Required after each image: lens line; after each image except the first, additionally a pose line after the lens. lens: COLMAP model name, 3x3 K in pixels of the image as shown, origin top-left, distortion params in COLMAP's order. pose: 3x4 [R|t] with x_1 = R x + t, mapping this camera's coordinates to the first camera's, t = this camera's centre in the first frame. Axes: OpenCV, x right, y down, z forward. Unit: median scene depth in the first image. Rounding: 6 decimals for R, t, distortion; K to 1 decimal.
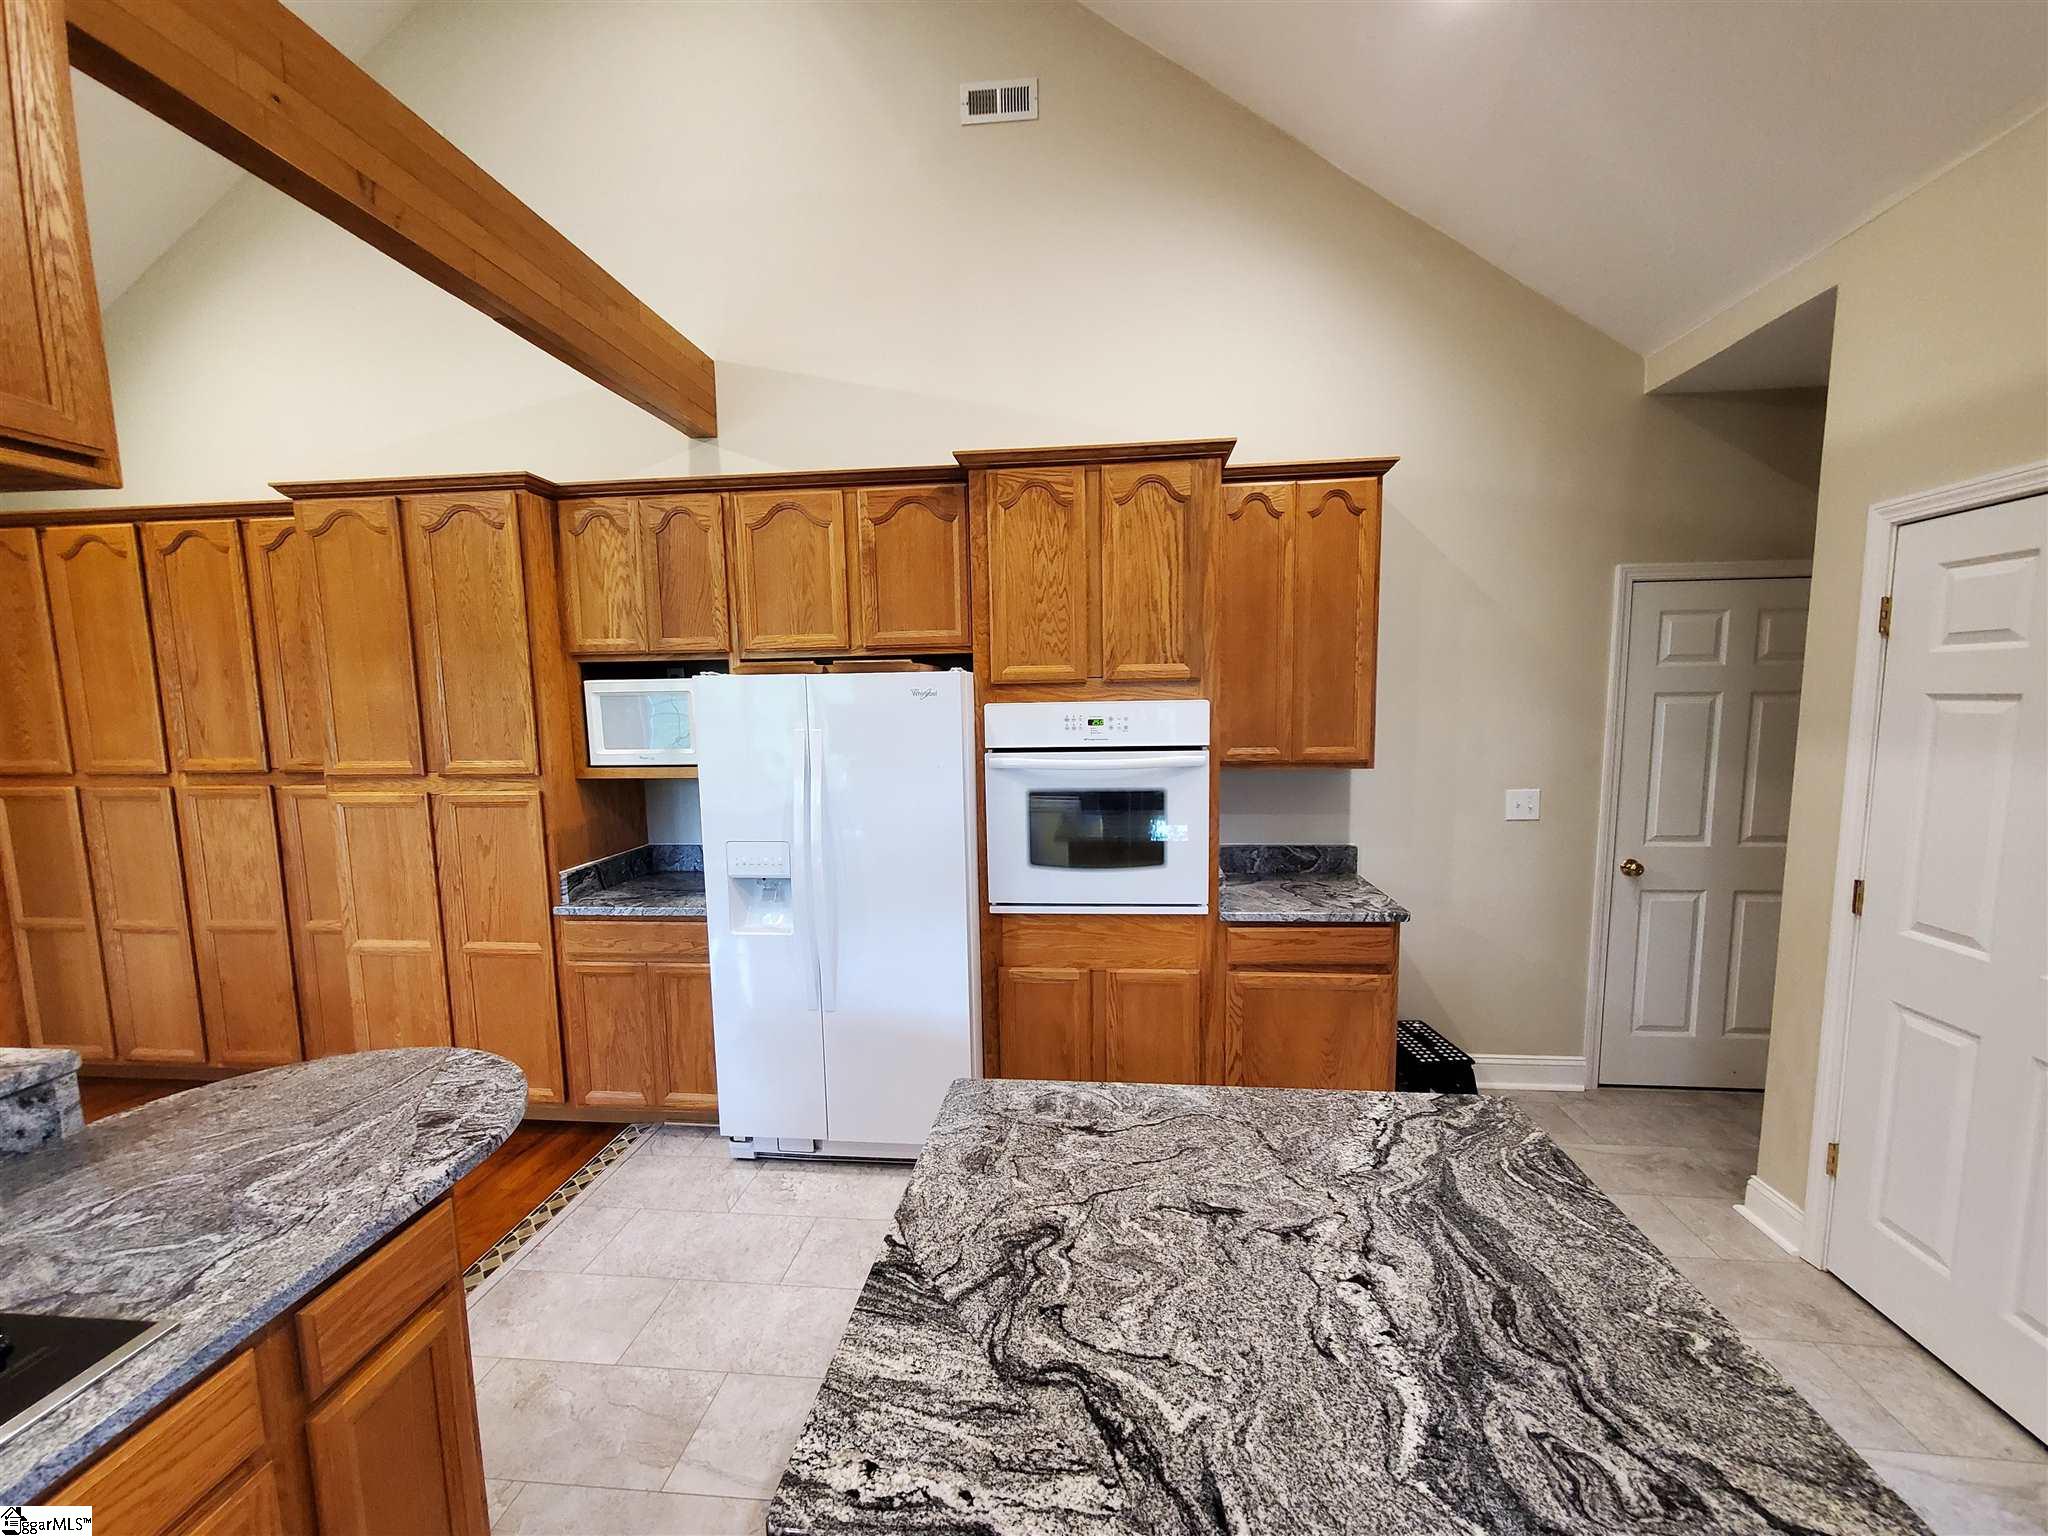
lens RADIAL K [[814.1, 0, 1037.7], [0, 814.1, 780.9], [0, 0, 1]] dist [0.002078, -0.000486]
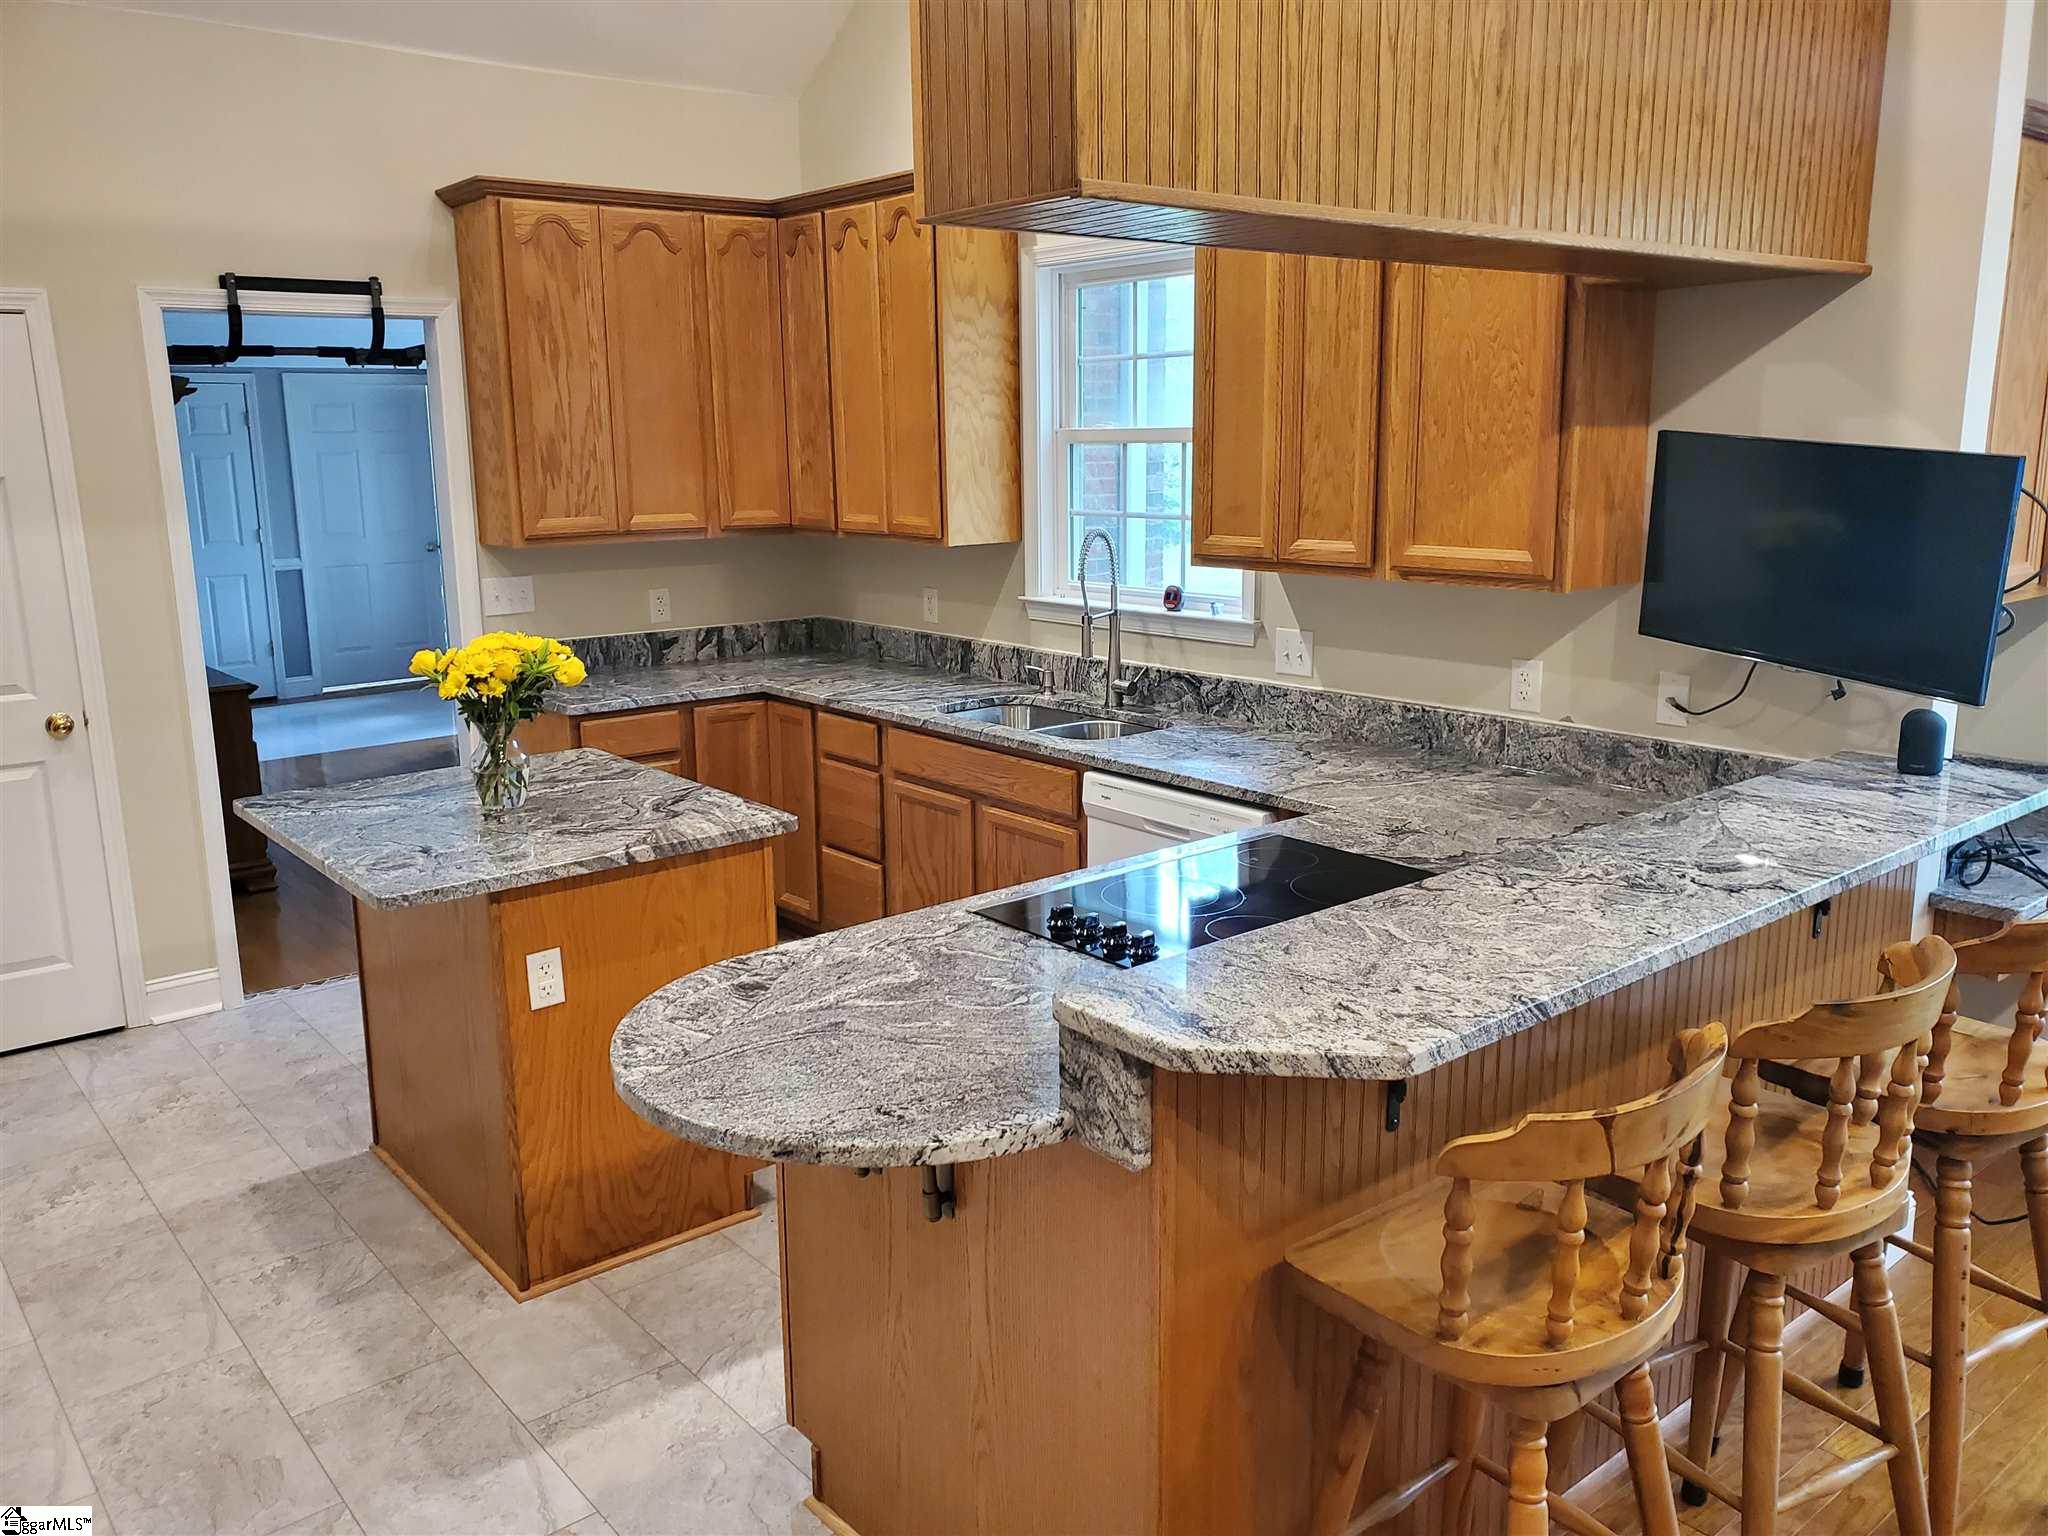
lens RADIAL K [[1597.2, 0, 1011.3], [0, 1597.2, 771.7], [0, 0, 1]] dist [0.027101, -0.012375]
pose [[-0.706359, -0.121504, 0.697347, -2.480768], [0.098210, 0.958807, 0.266539, -0.243421], [-0.701008, 0.256759, -0.665330, 2.246627]]
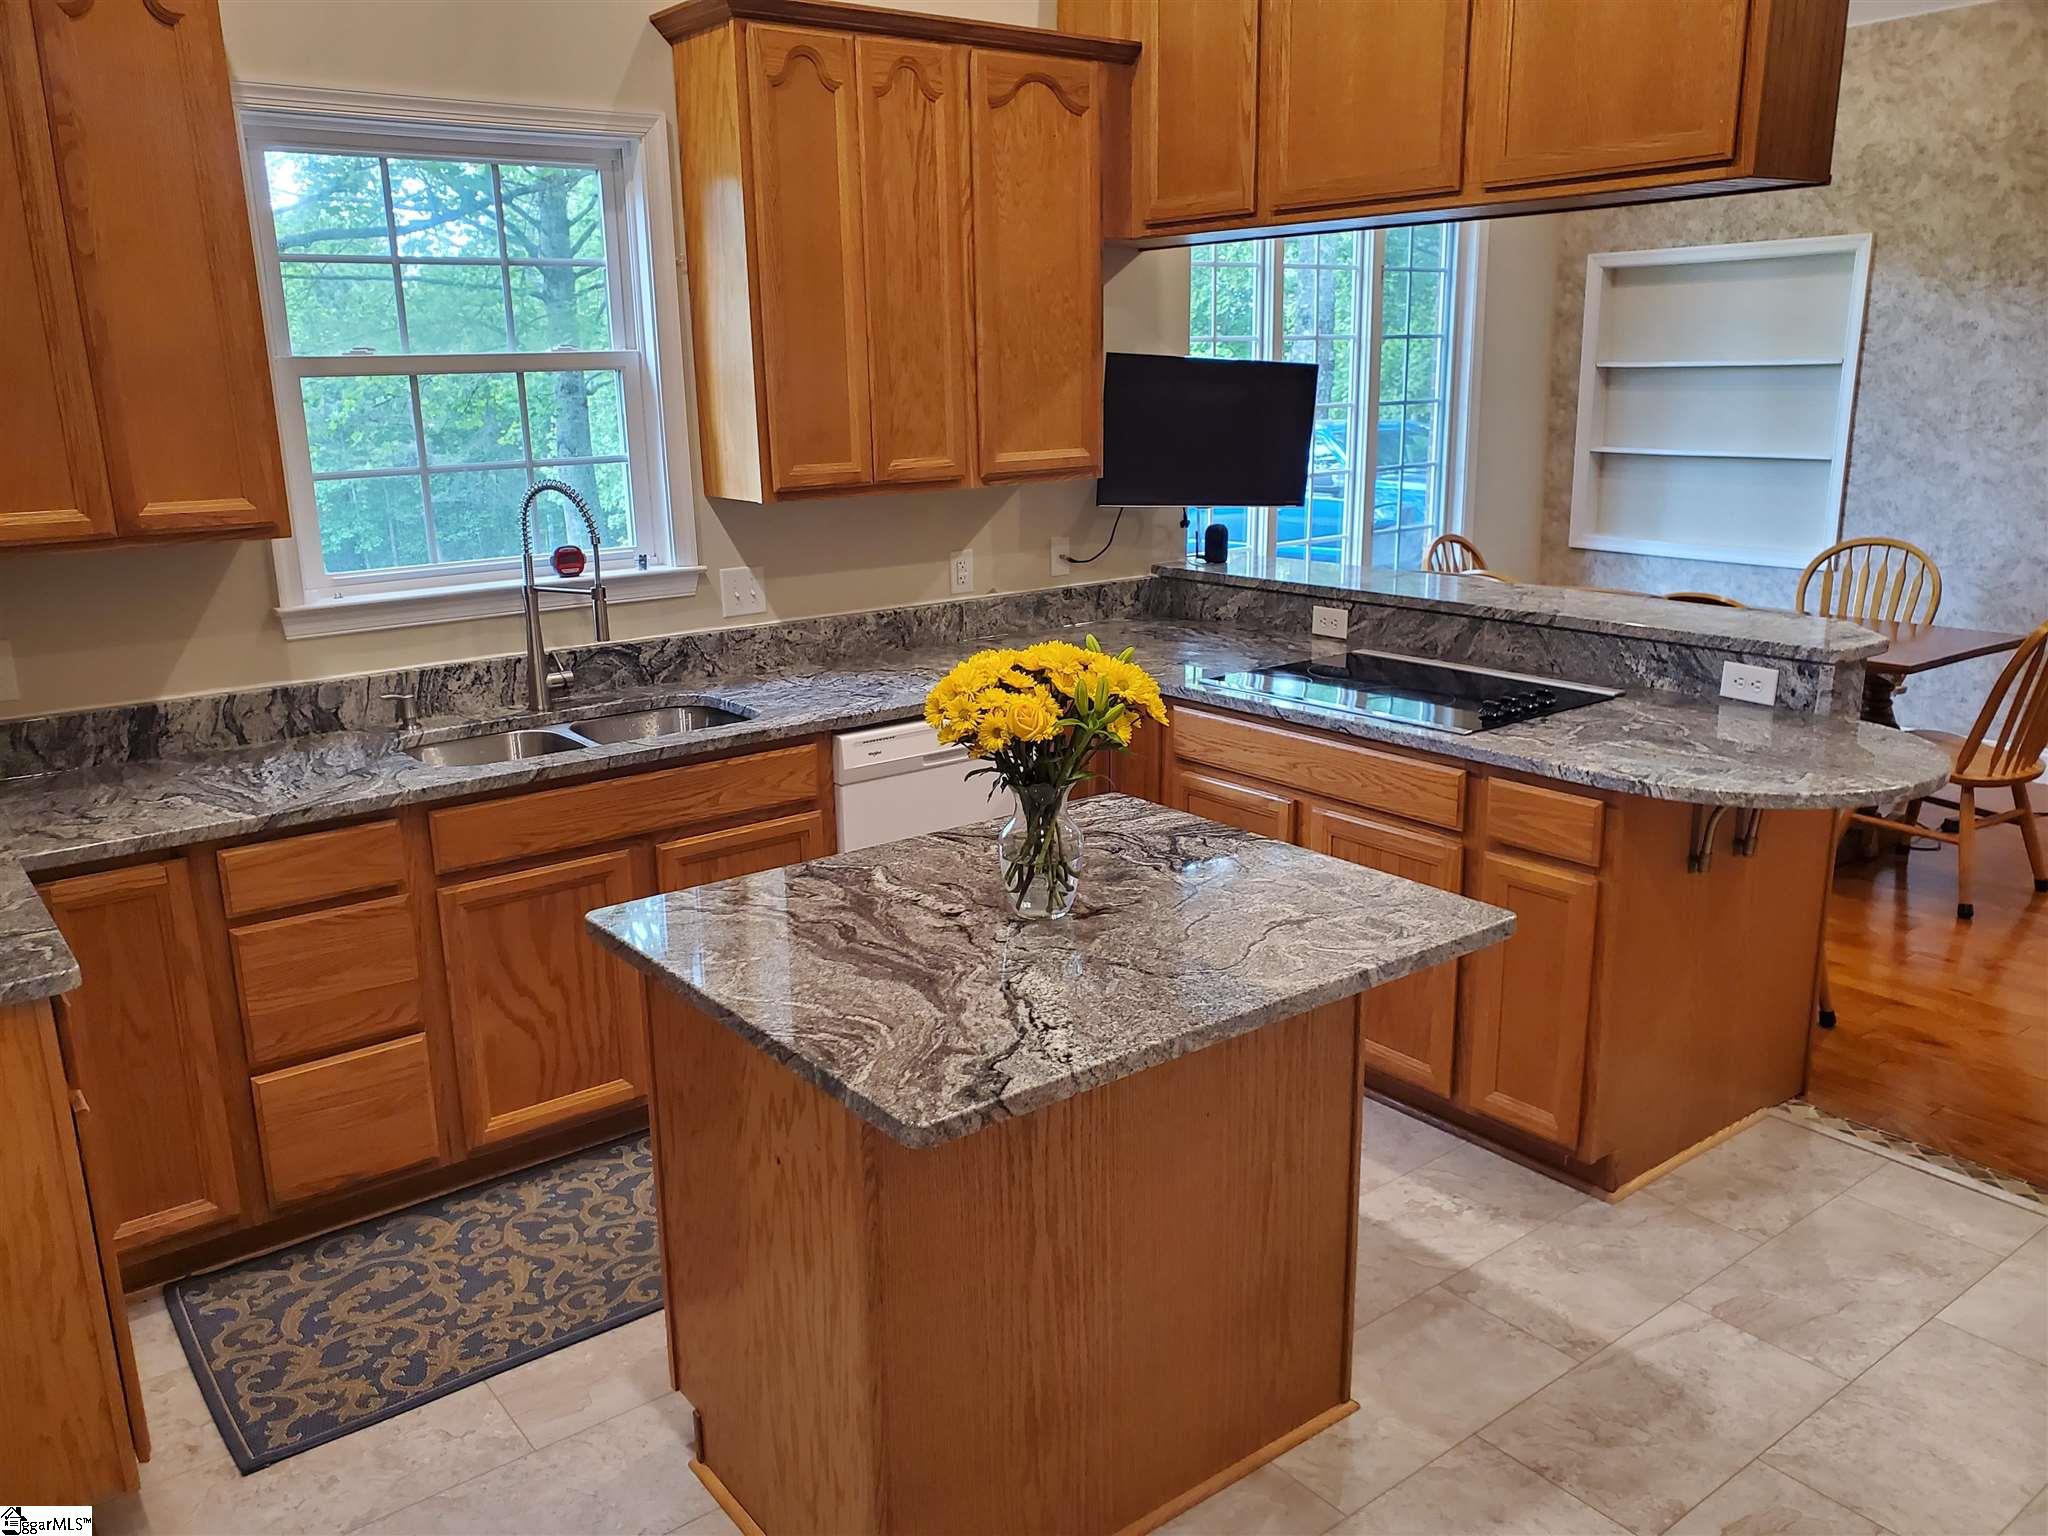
lens RADIAL K [[1597.2, 0, 1033.2], [0, 1597.2, 782.0], [0, 0, 1]] dist [0.027101, -0.012375]
pose [[-0.724158, 0.207403, -0.657707, 1.520148], [-0.038783, 0.939948, 0.339107, -0.287454], [0.688542, 0.271075, -0.672628, 2.199413]]
